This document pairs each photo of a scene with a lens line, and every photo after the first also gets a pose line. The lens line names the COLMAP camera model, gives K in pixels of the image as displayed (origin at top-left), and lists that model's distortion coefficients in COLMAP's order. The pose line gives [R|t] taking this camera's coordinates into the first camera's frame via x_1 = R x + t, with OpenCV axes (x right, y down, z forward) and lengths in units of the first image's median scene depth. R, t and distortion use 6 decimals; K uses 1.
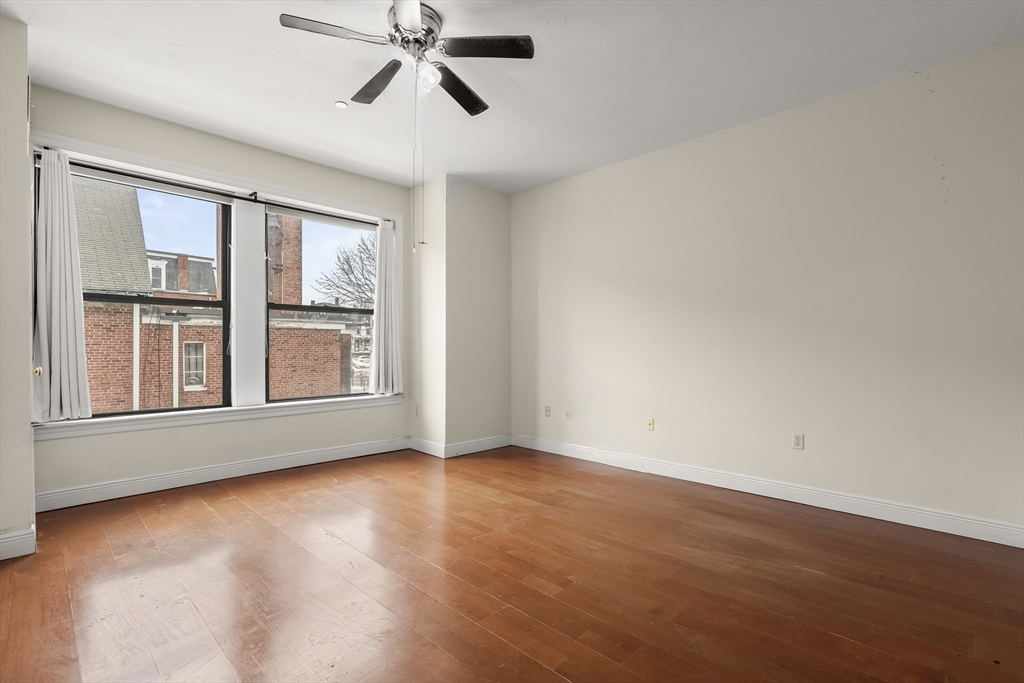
lens RADIAL K [[480.1, 0, 511.6], [0, 480.1, 353.2], [0, 0, 1]] dist [0.000841, 0.000152]
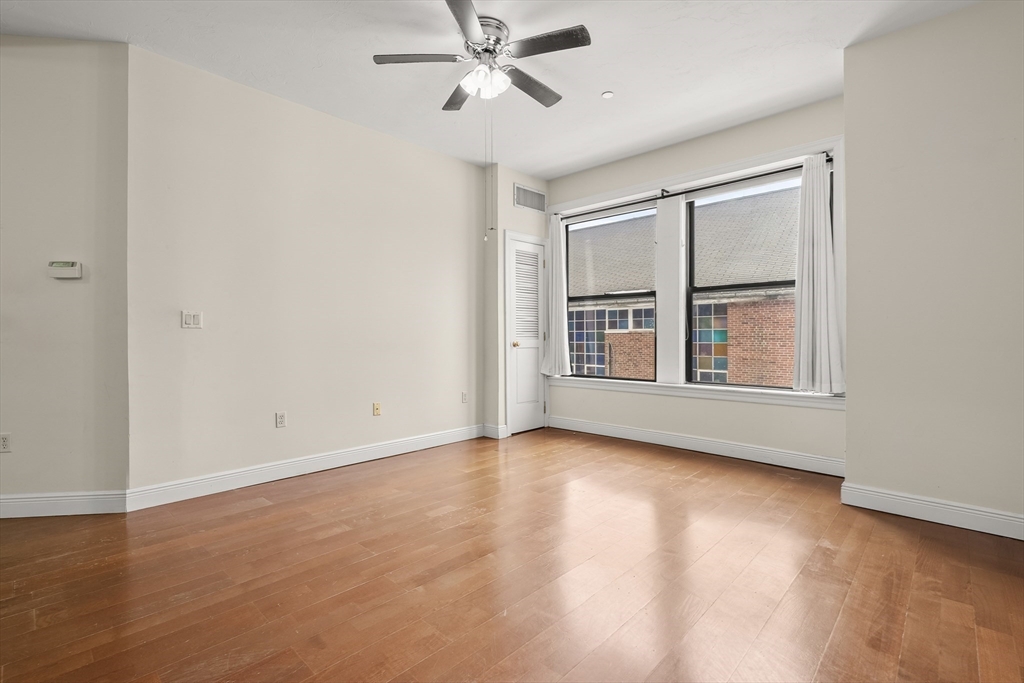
lens RADIAL K [[477.0, 0, 512.0], [0, 477.0, 341.5], [0, 0, 1]] dist [-0.001855, -0.000080]
pose [[0.008699, 0.009055, -0.999921, 0.477666], [-0.012541, 0.999881, 0.008946, 0.006743], [0.999884, 0.012462, 0.008812, 0.555823]]
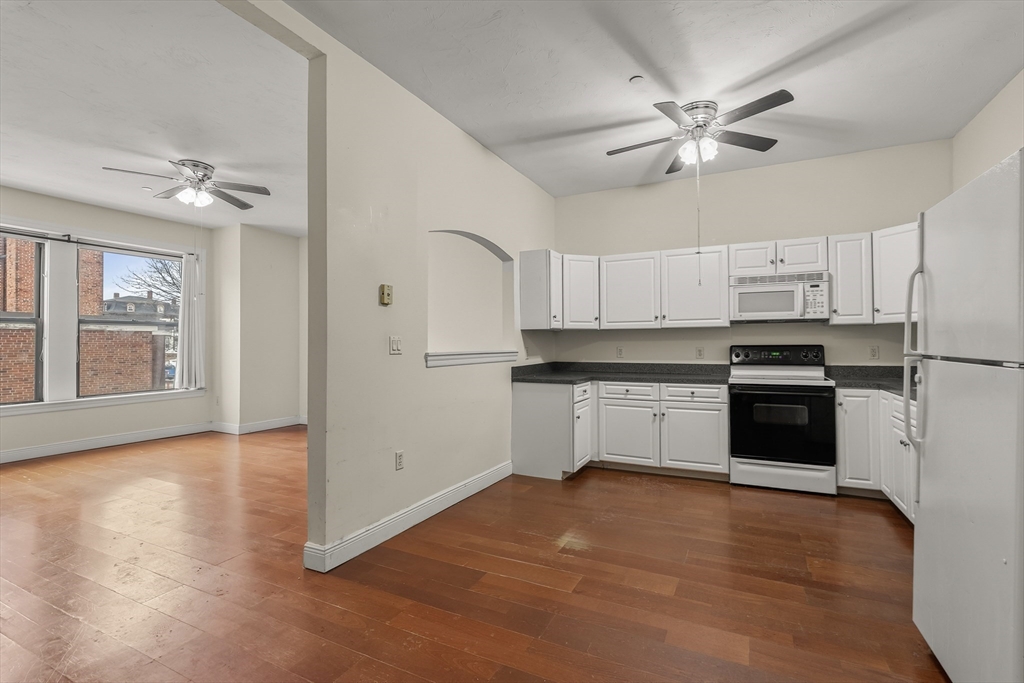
lens RADIAL K [[465.3, 0, 512.0], [0, 465.3, 341.5], [0, 0, 1]] dist [0.000668, 0.000272]
pose [[0.951594, -0.004200, 0.307330, 0.185854], [0.010444, 0.999771, -0.018675, -0.009639], [-0.307181, 0.020981, 0.951420, -0.475759]]
